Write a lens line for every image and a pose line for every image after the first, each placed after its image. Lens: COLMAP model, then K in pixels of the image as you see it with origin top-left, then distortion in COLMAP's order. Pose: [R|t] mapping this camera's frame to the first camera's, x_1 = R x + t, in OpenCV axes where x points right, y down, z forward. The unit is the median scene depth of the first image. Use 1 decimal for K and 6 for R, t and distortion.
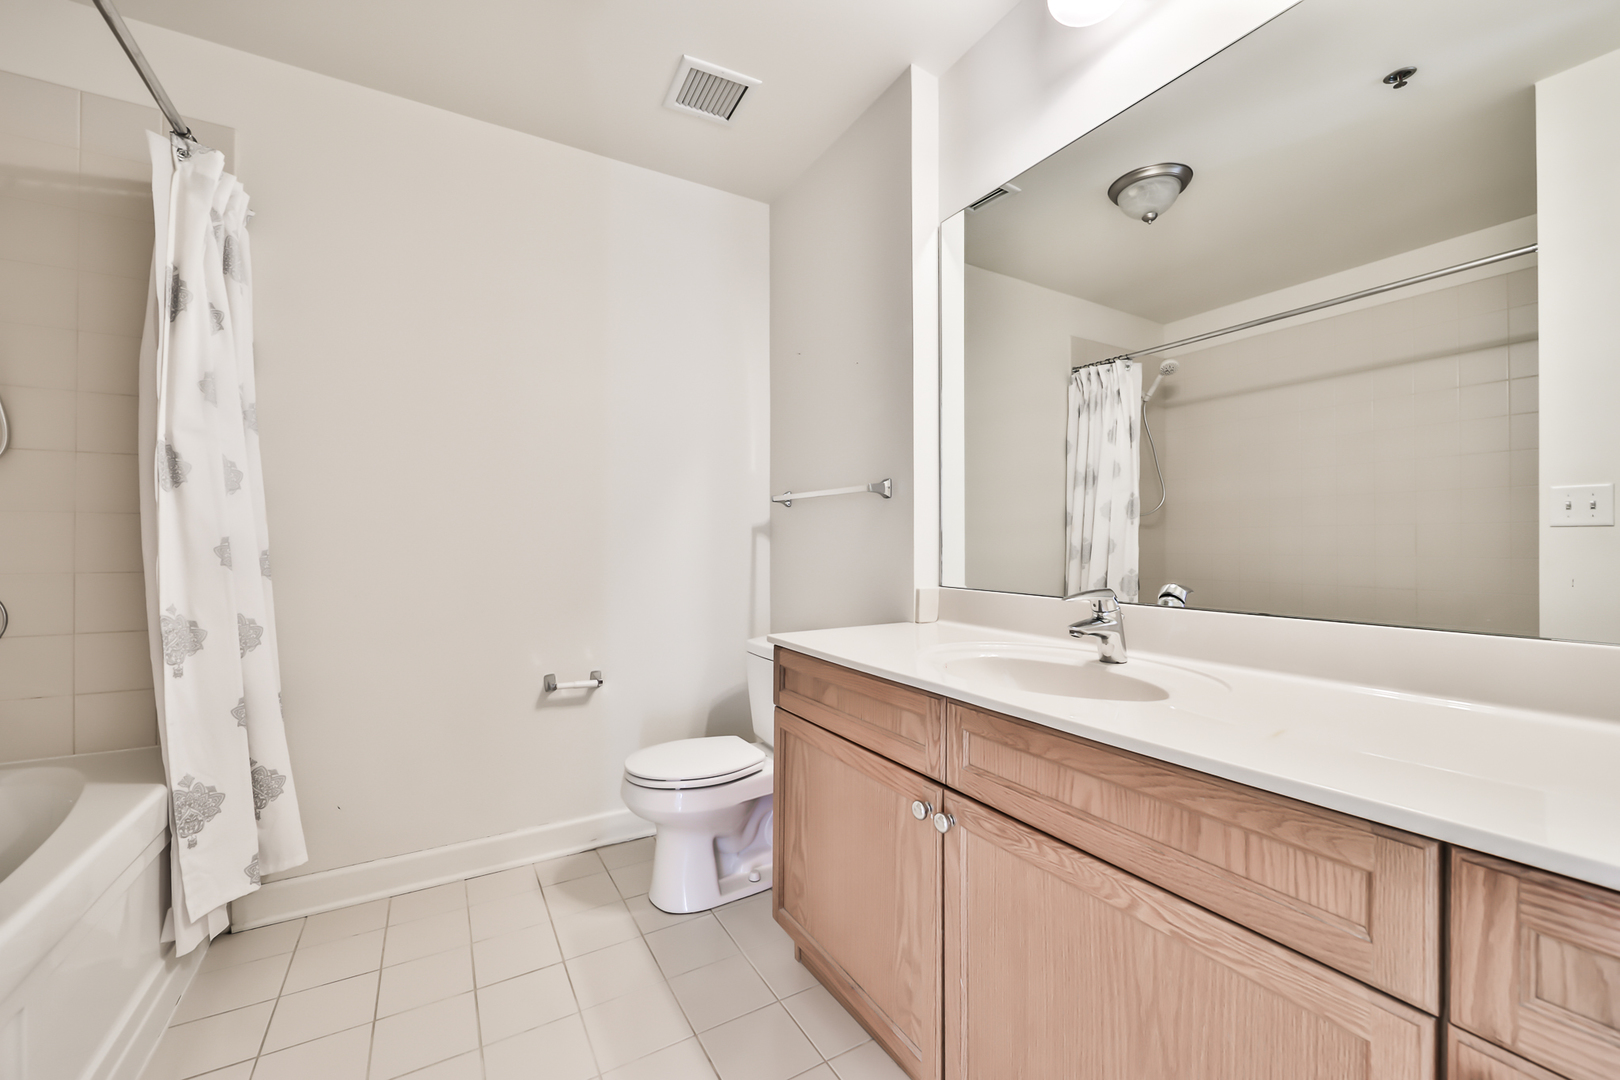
lens RADIAL K [[637.2, 0, 800.4], [0, 637.2, 539.7], [0, 0, 1]] dist [-0.011351, 0.000762]
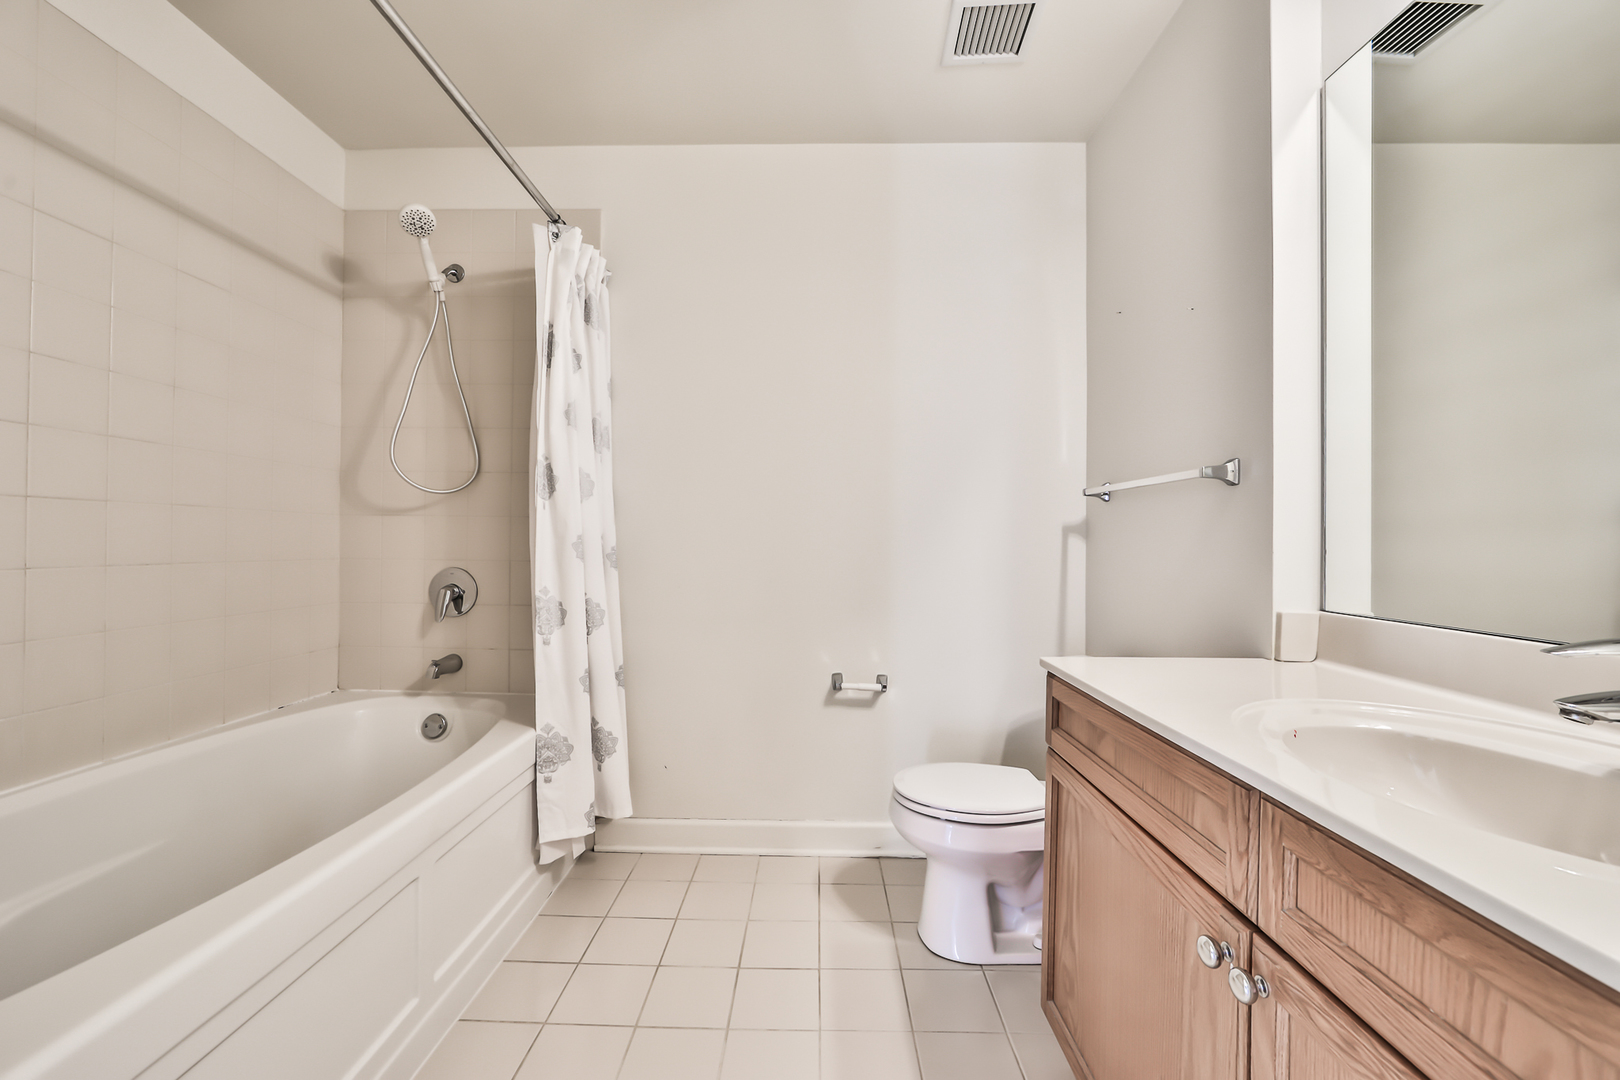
lens RADIAL K [[637.2, 0, 800.4], [0, 637.2, 539.7], [0, 0, 1]] dist [-0.011351, 0.000762]
pose [[0.853178, 0.006549, -0.521578, 0.114437], [-0.007643, 0.999971, 0.000054, 0.001048], [0.521563, 0.003940, 0.853203, 0.151484]]
